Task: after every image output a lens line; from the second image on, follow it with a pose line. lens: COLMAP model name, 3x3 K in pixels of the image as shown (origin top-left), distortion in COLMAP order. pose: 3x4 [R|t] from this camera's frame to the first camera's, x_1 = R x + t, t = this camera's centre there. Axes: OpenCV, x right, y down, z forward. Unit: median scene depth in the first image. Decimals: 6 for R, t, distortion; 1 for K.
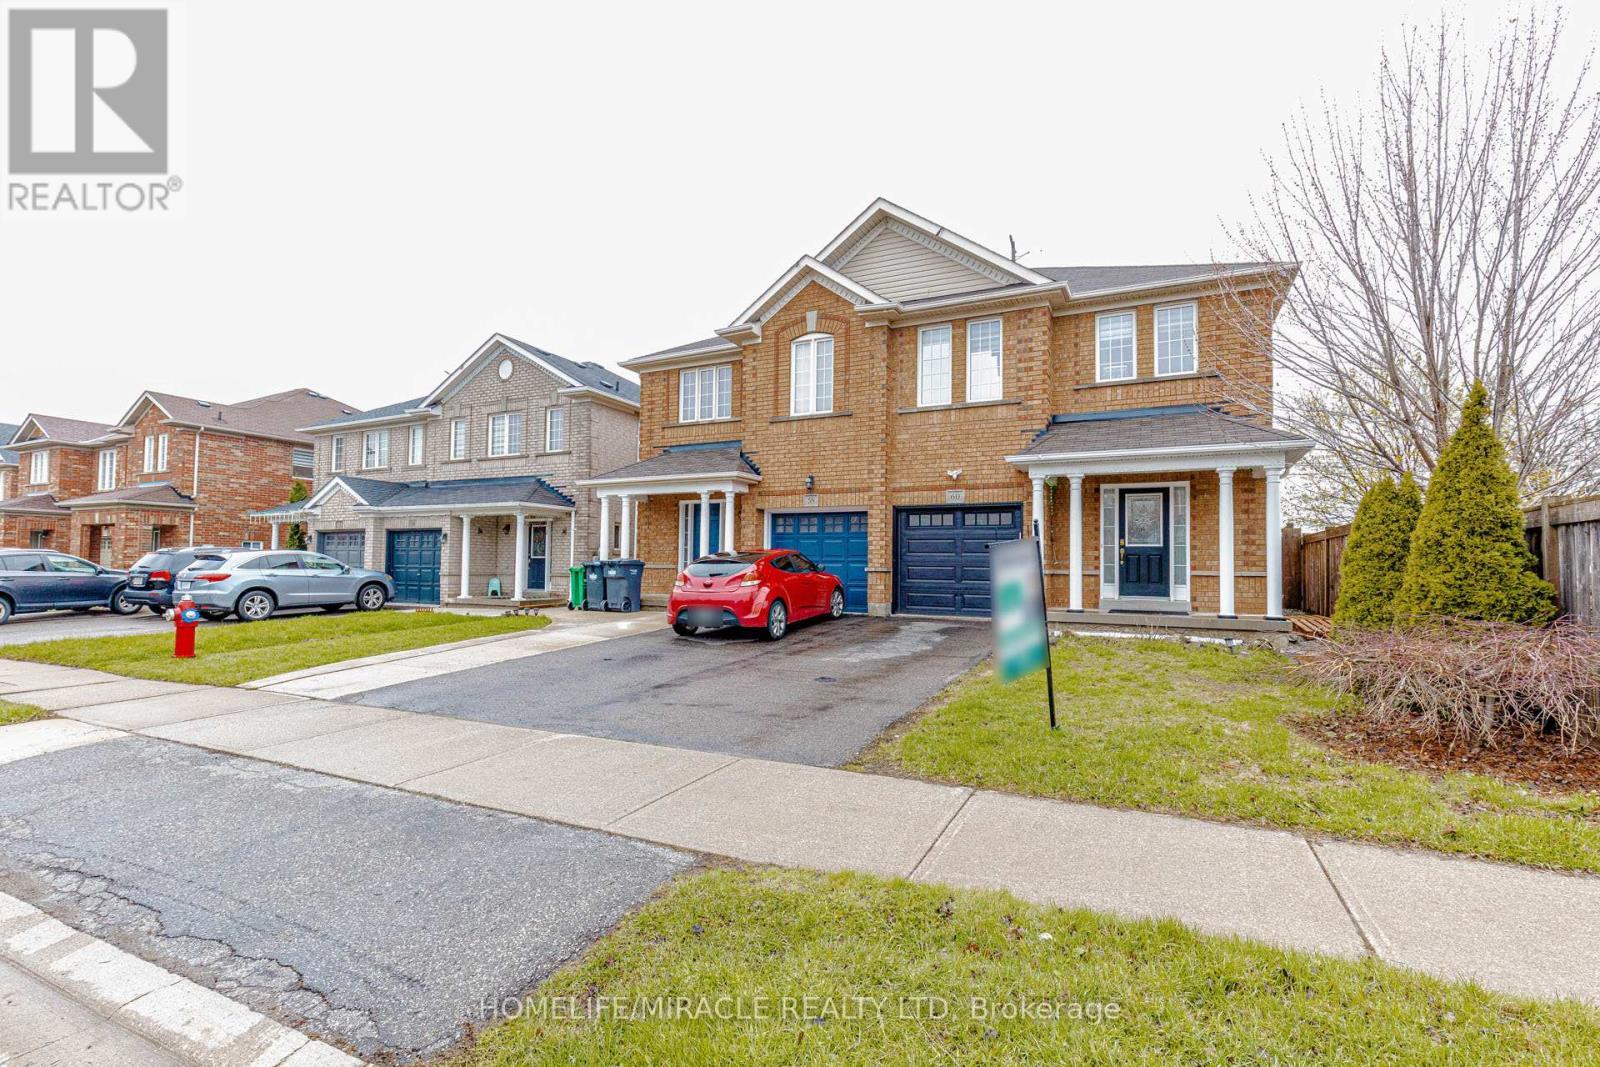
lens RADIAL K [[712.0, 0, 802.9], [0, 712.0, 533.2], [0, 0, 1]] dist [0.000751, -0.000594]
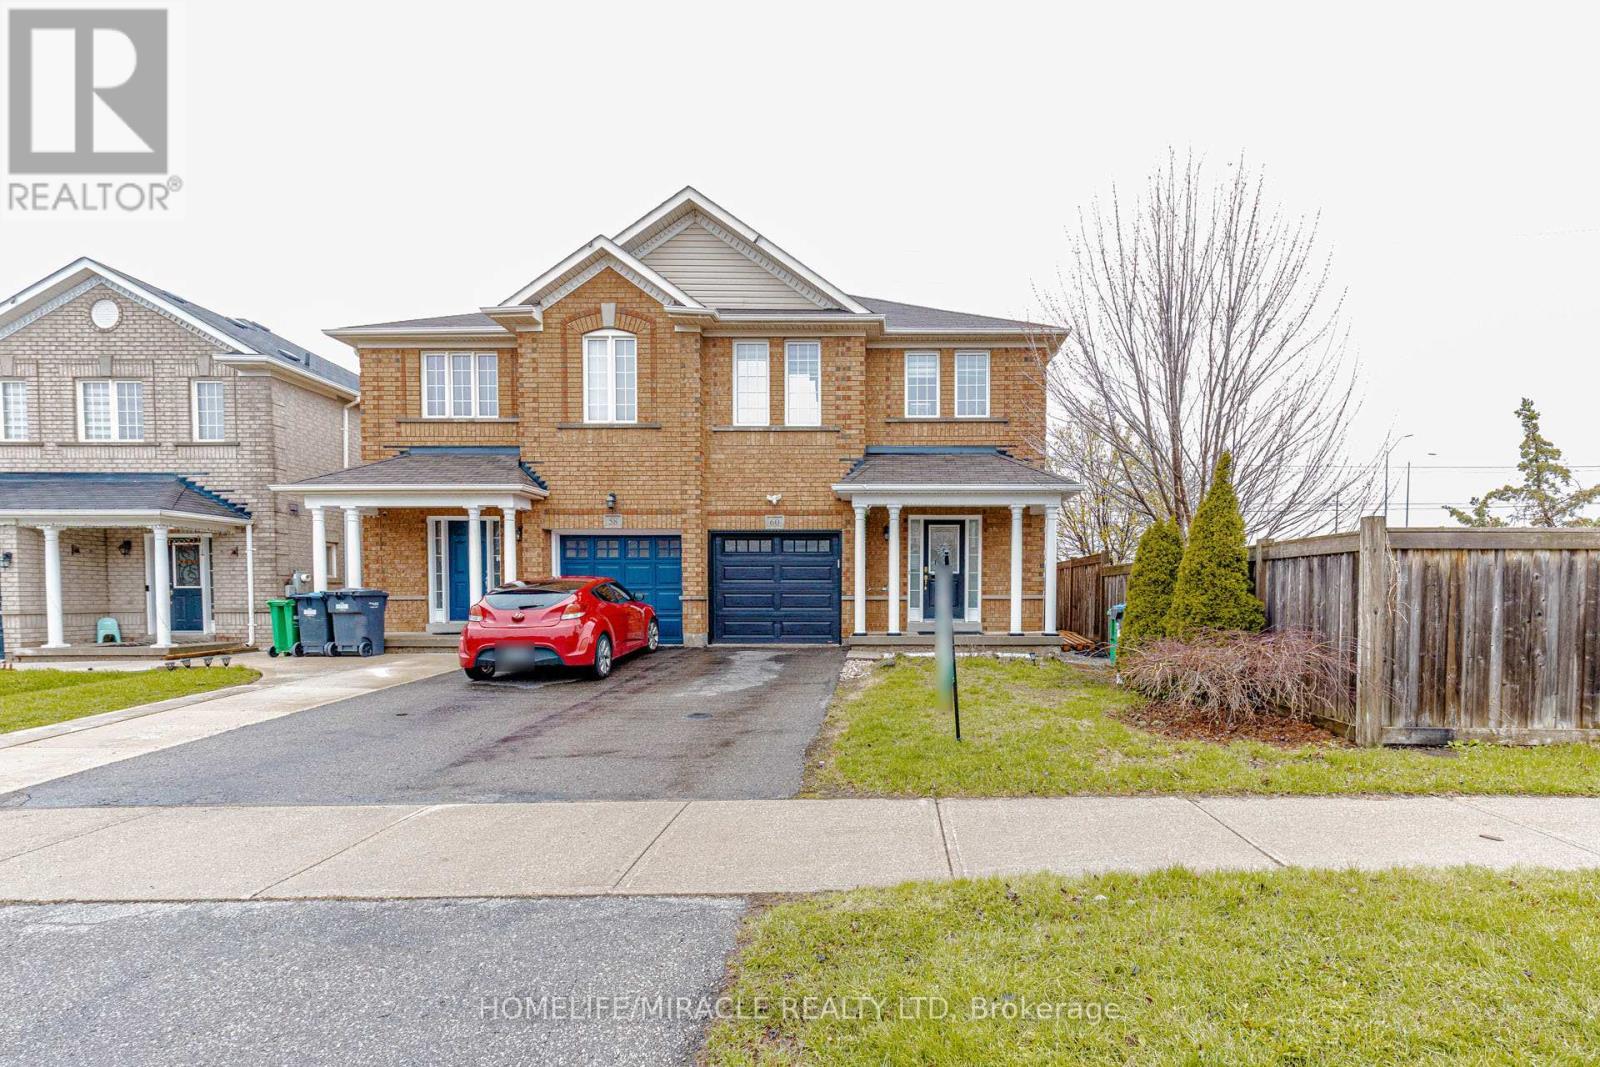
lens RADIAL K [[777.5, 0, 800.4], [0, 777.5, 612.3], [0, 0, 1]] dist [0.001694, -0.000757]
pose [[0.898267, -0.022255, 0.438886, -0.227508], [-0.009891, 0.997440, 0.070822, -0.004271], [-0.439338, -0.067958, 0.895748, 0.019546]]
